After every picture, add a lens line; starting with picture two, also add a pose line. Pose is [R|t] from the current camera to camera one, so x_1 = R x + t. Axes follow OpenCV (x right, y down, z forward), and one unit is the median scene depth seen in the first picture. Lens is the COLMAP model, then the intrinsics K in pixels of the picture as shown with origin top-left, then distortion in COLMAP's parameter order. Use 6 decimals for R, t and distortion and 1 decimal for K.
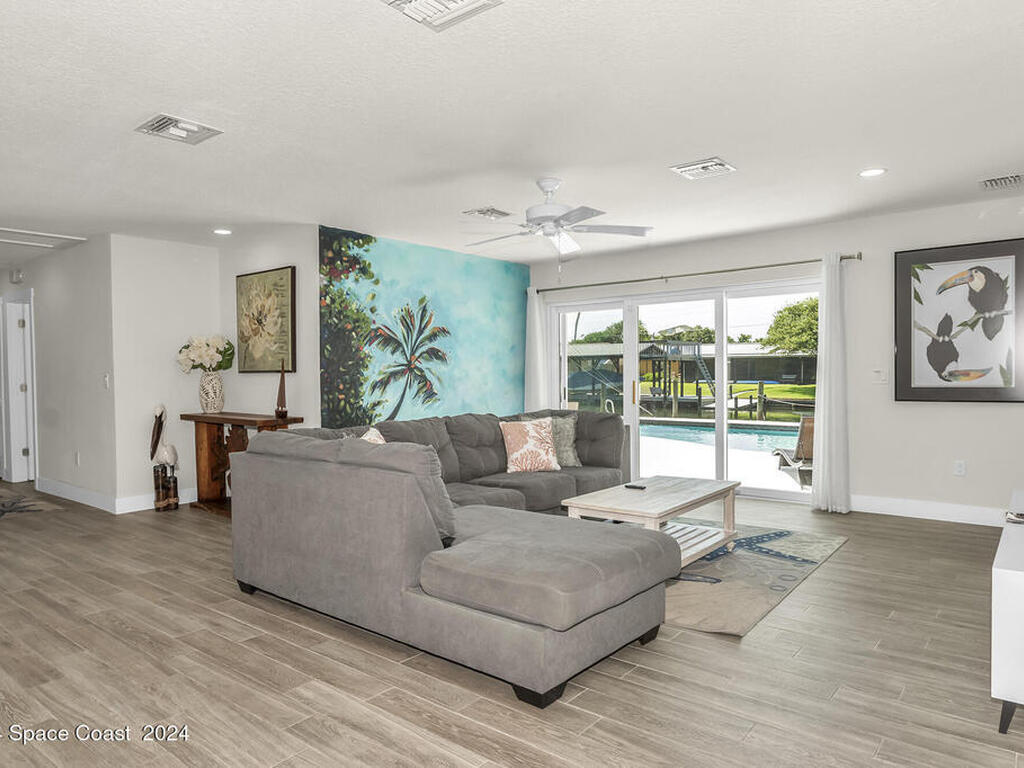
lens RADIAL K [[670.3, 0, 512.0], [0, 670.3, 384.0], [0, 0, 1]] dist [-0.000879, -0.001336]
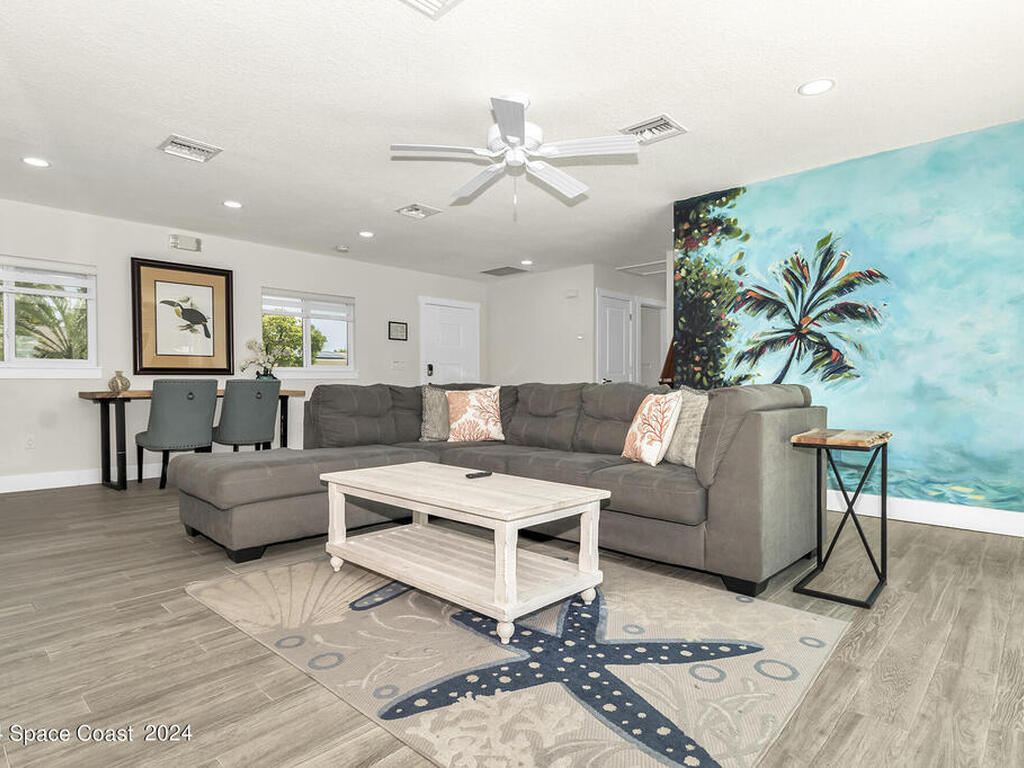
lens RADIAL K [[571.7, 0, 531.8], [0, 571.7, 388.8], [0, 0, 1]] dist [0.002874, 0.000821]
pose [[-0.062862, 0.017298, -0.997872, 0.557194], [-0.018469, 0.999658, 0.018493, 0.035021], [0.997851, 0.019592, -0.062521, 0.769544]]
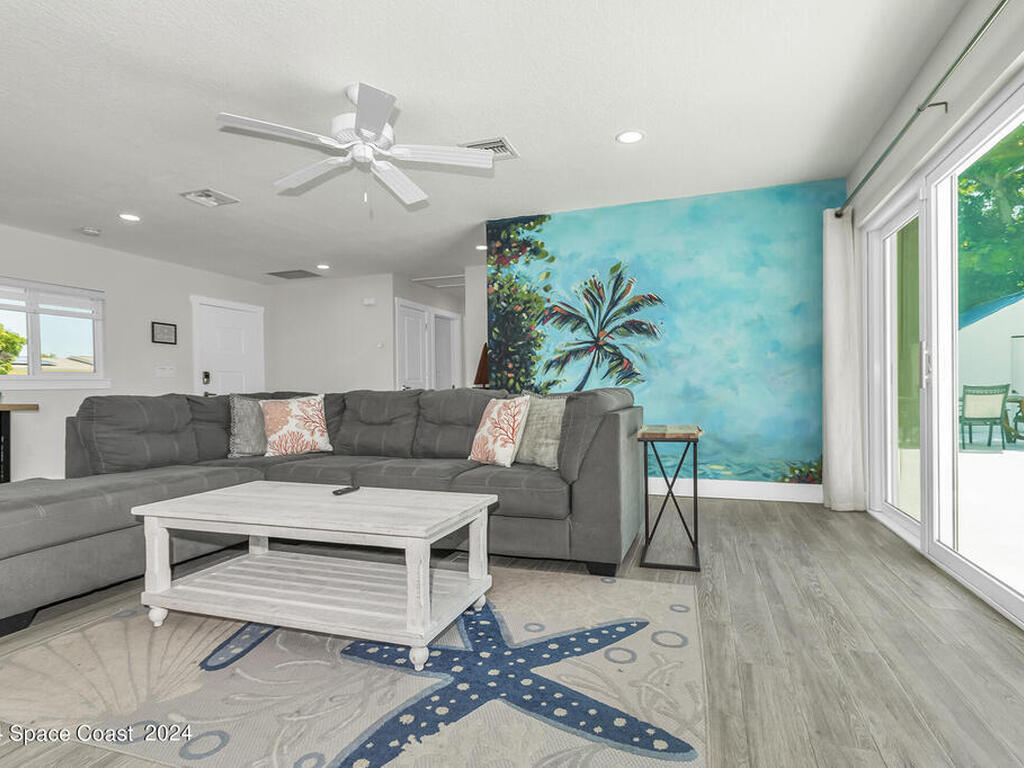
lens RADIAL K [[530.7, 0, 526.8], [0, 530.7, 390.1], [0, 0, 1]] dist [-0.000594, 0.000911]
pose [[0.350288, 0.006189, -0.936622, 0.516180], [-0.006939, 0.999968, 0.004012, 0.036886], [0.936617, 0.005093, 0.350319, 0.689689]]
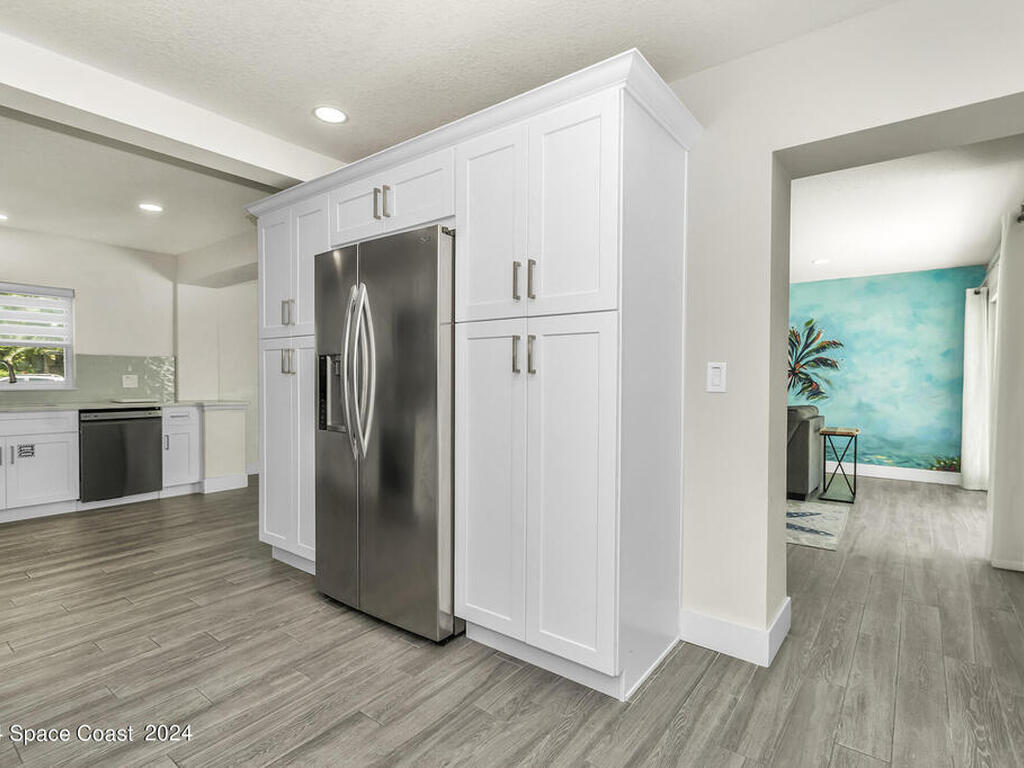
lens RADIAL K [[521.8, 0, 514.5], [0, 521.8, 388.1], [0, 0, 1]] dist [0.000669, -0.011538]
pose [[0.017971, 0.020749, -0.999623, 0.969136], [-0.028071, 0.999401, 0.020239, 0.002078], [0.999444, 0.027697, 0.018543, 0.419100]]
